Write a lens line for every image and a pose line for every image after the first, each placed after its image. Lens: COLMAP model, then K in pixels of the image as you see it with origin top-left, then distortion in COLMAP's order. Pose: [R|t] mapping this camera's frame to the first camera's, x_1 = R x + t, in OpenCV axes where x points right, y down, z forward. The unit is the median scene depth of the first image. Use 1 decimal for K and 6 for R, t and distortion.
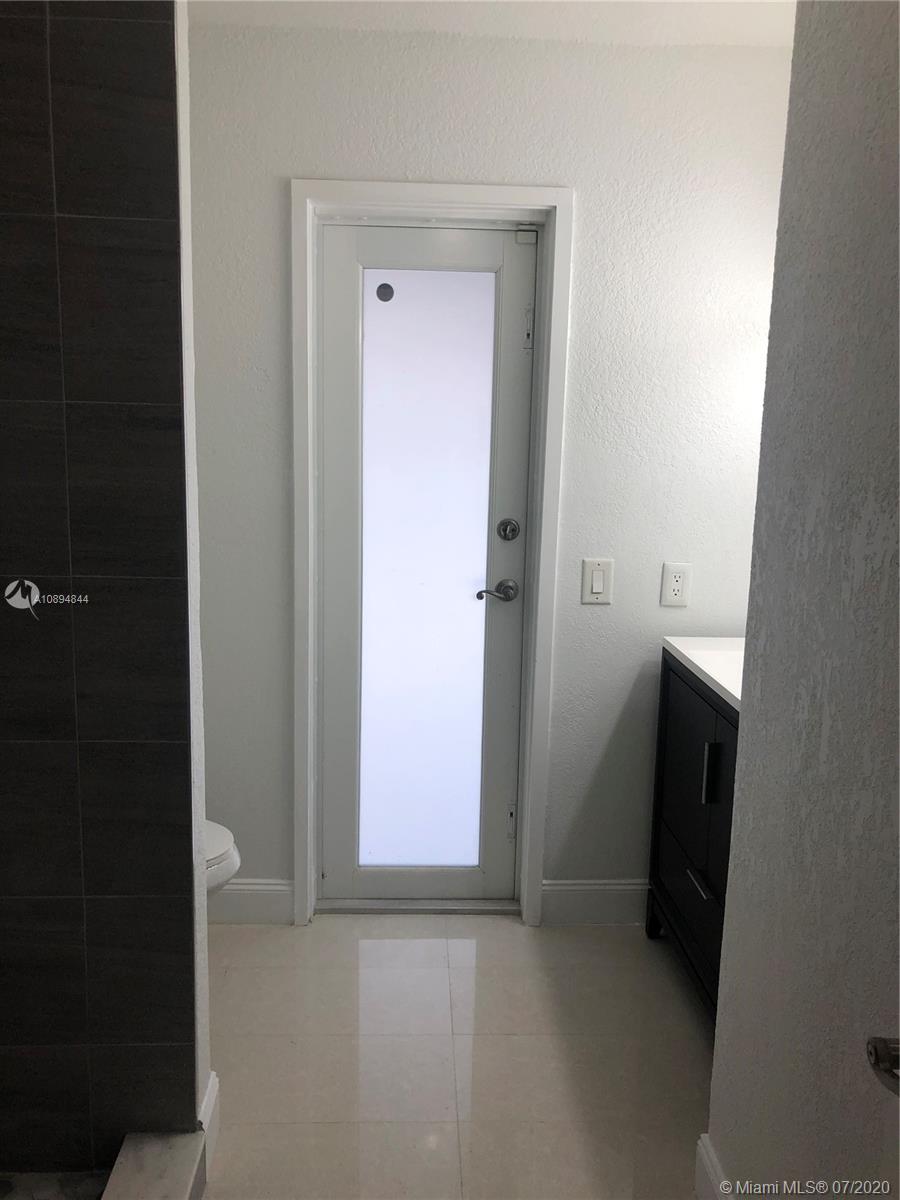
lens RADIAL K [[983.5, 0, 444.4], [0, 983.5, 595.9], [0, 0, 1]] dist [0.035399, -0.030415]
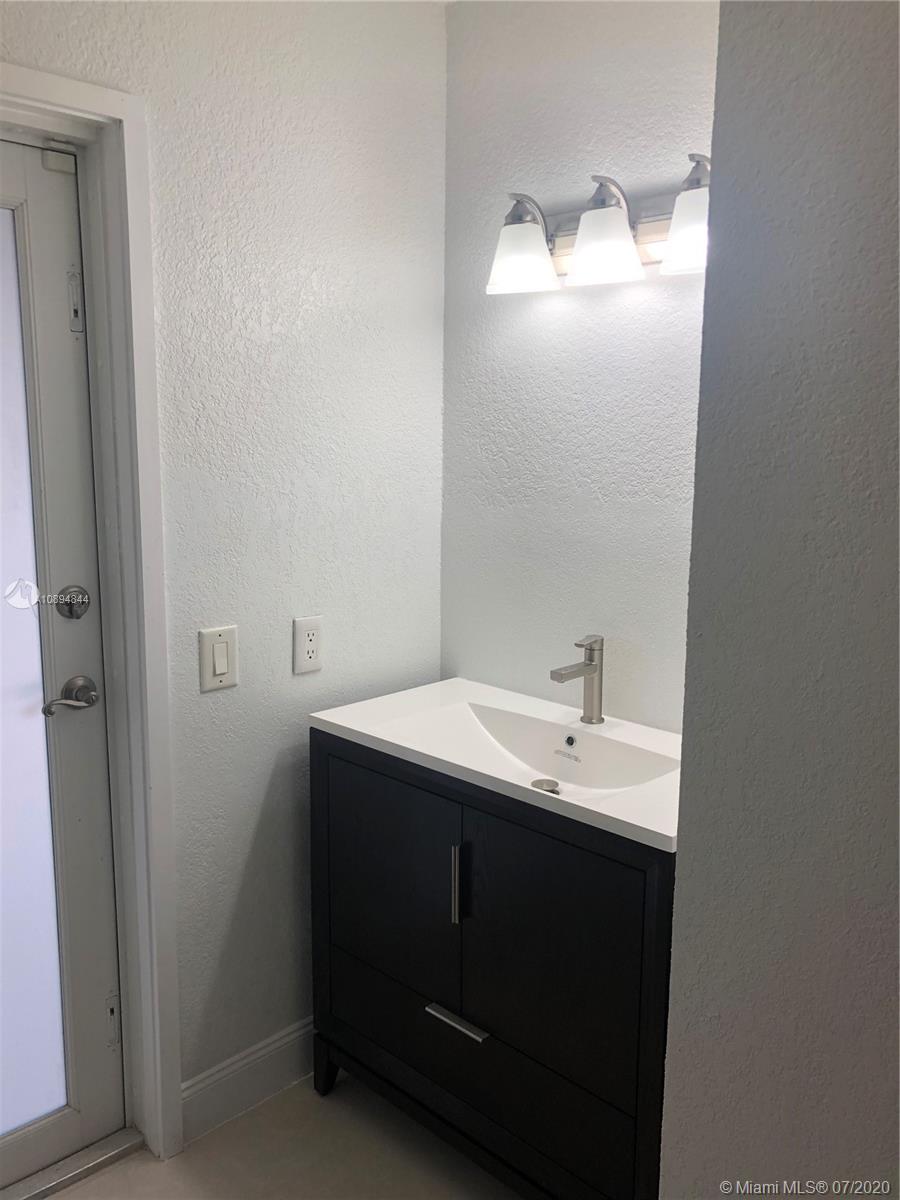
lens RADIAL K [[983.5, 0, 452.2], [0, 983.5, 599.7], [0, 0, 1]] dist [0.035399, -0.030415]
pose [[0.730960, -0.132750, 0.669384, -0.200080], [0.134948, 0.989645, 0.048902, -0.069844], [-0.668944, 0.054586, 0.741306, 0.342851]]
